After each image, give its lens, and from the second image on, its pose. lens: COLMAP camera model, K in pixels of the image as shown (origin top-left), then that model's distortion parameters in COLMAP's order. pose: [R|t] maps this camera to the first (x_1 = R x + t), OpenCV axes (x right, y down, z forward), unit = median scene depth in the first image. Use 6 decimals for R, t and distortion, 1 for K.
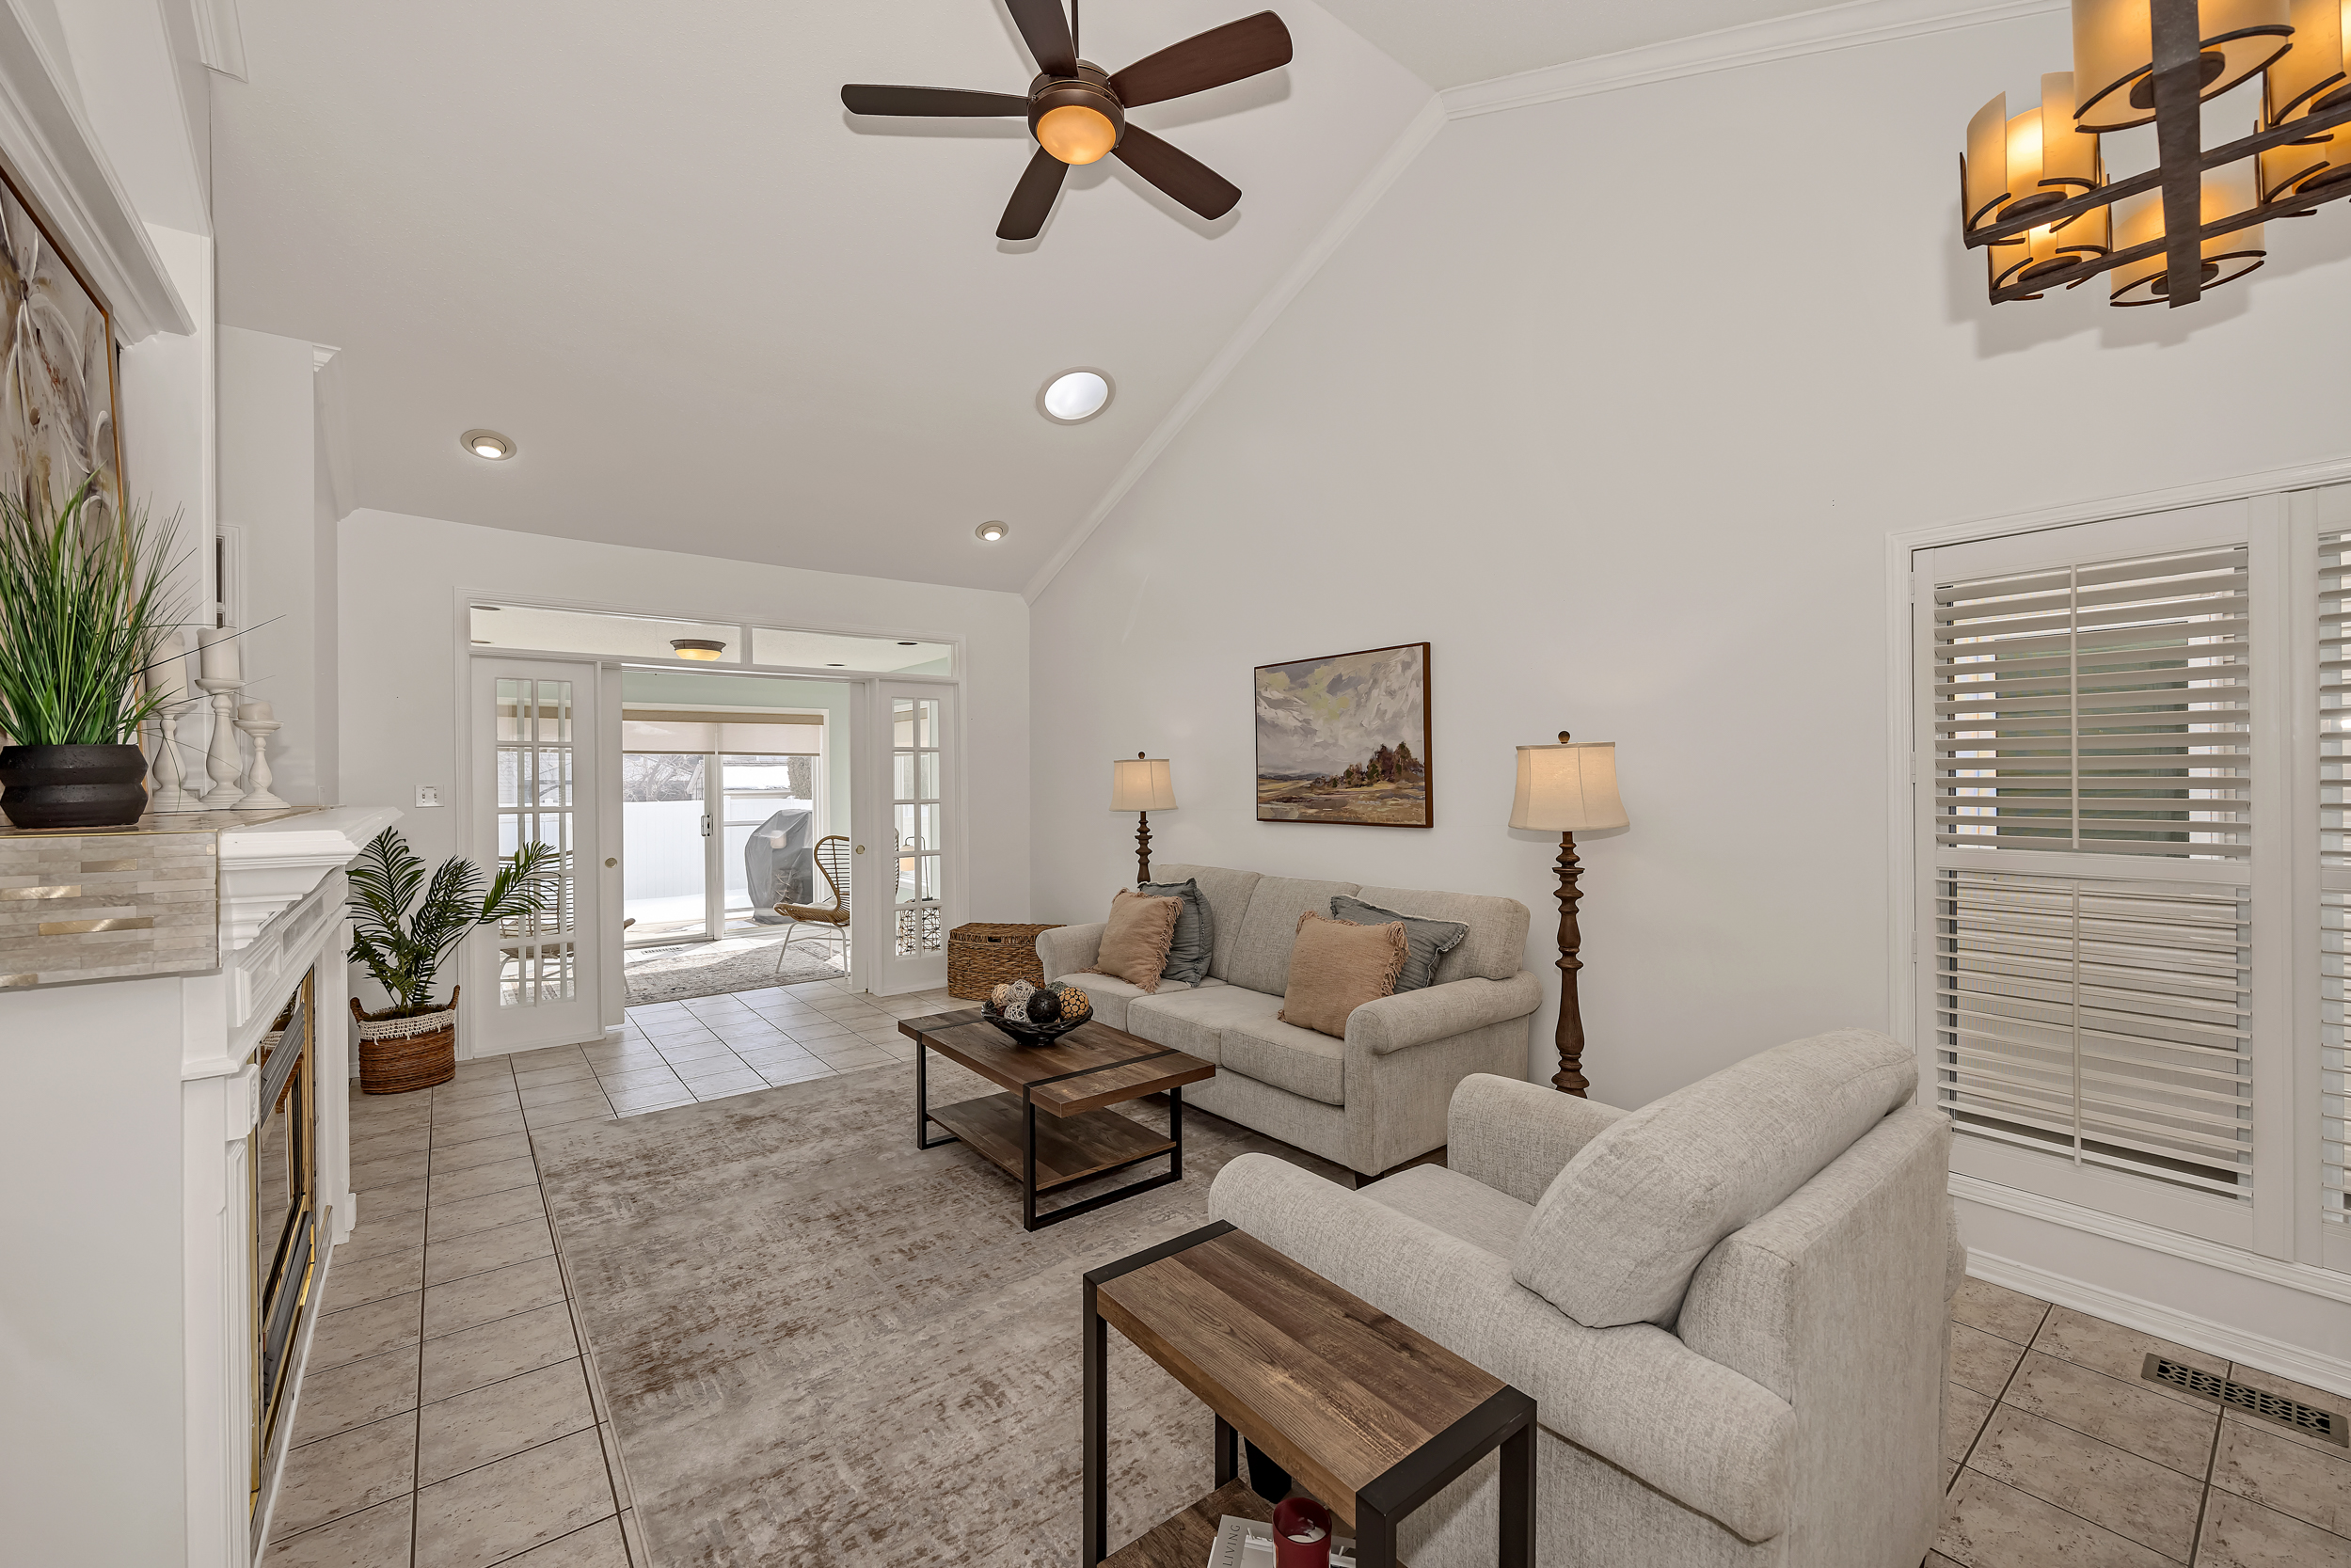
lens RADIAL K [[922.3, 0, 1163.8], [0, 922.3, 786.7], [0, 0, 1]] dist [-0.000006, -0.000038]
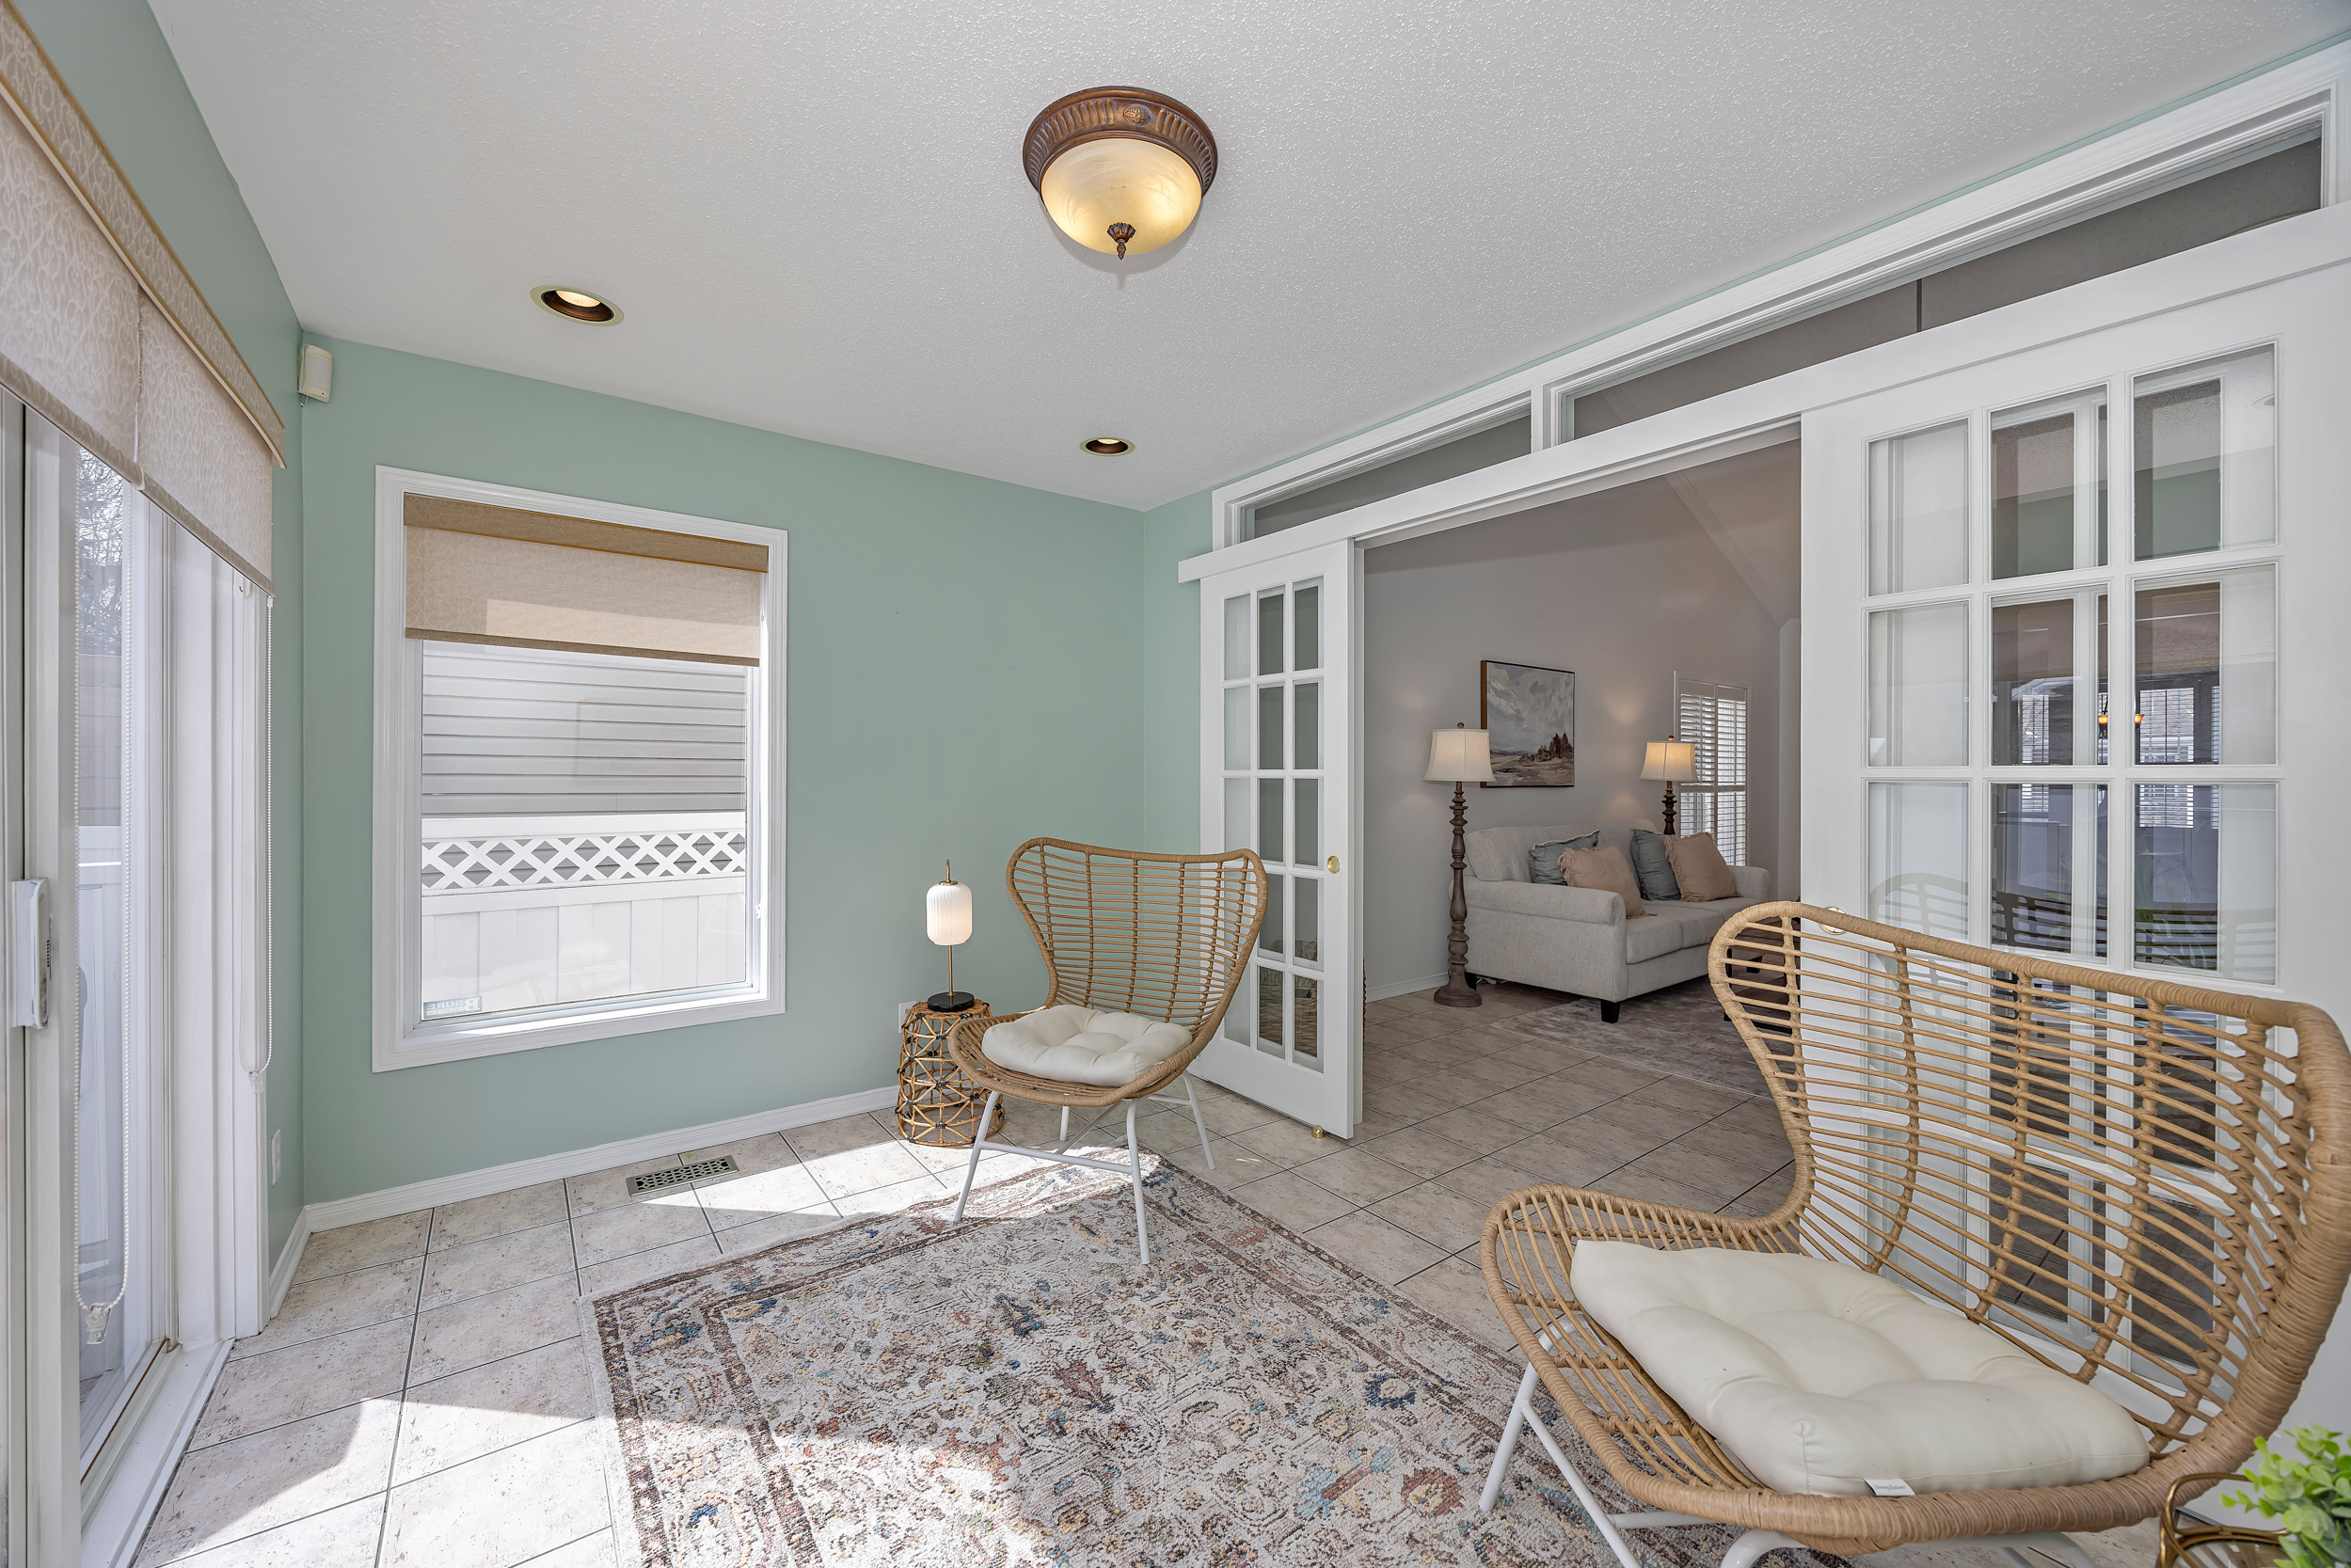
lens RADIAL K [[903.1, 0, 1159.0], [0, 903.1, 777.1], [0, 0, 1]] dist [-0.001199, -0.000203]
pose [[0.026185, -0.003065, 0.999652, -1.217223], [-0.001236, 0.999994, 0.003099, 0.021587], [-0.999656, -0.001317, 0.026181, 1.558616]]
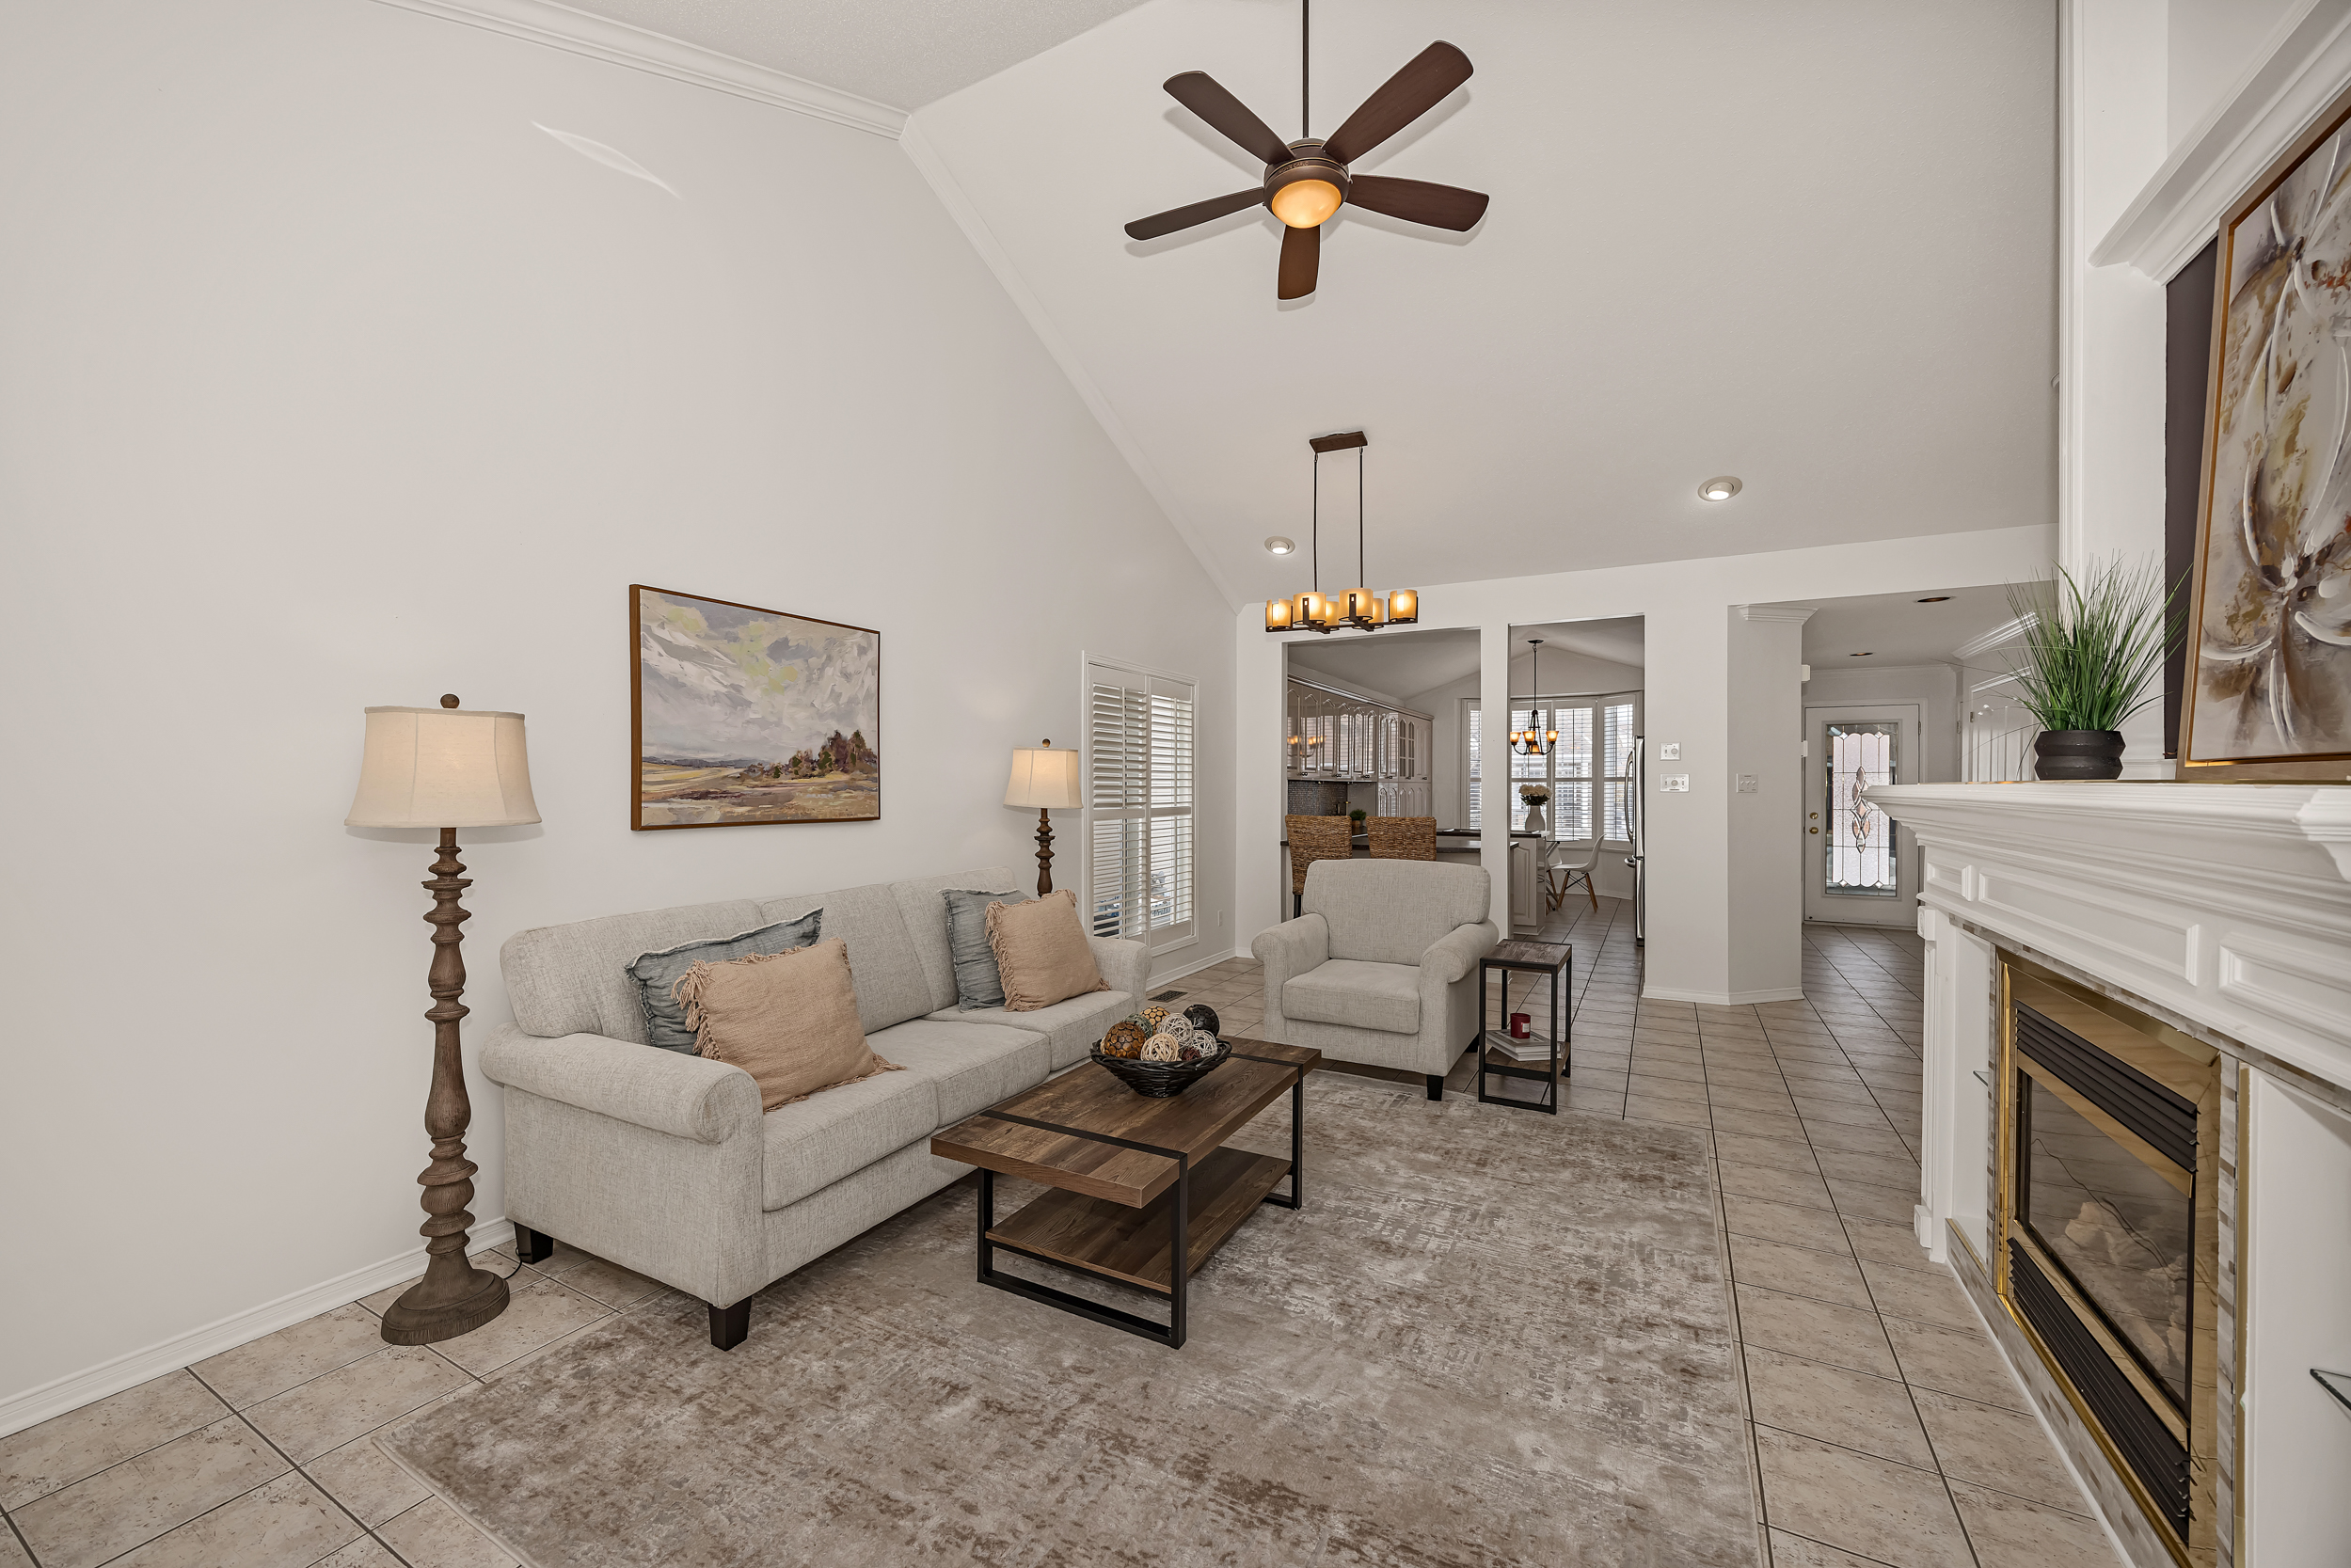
lens RADIAL K [[922.3, 0, 1163.8], [0, 922.3, 786.7], [0, 0, 1]] dist [-0.000006, -0.000038]
pose [[-0.393717, -0.005659, 0.919214, -0.688942], [-0.004640, 0.999981, 0.004168, 0.003466], [-0.919220, -0.002624, -0.393735, 1.025388]]
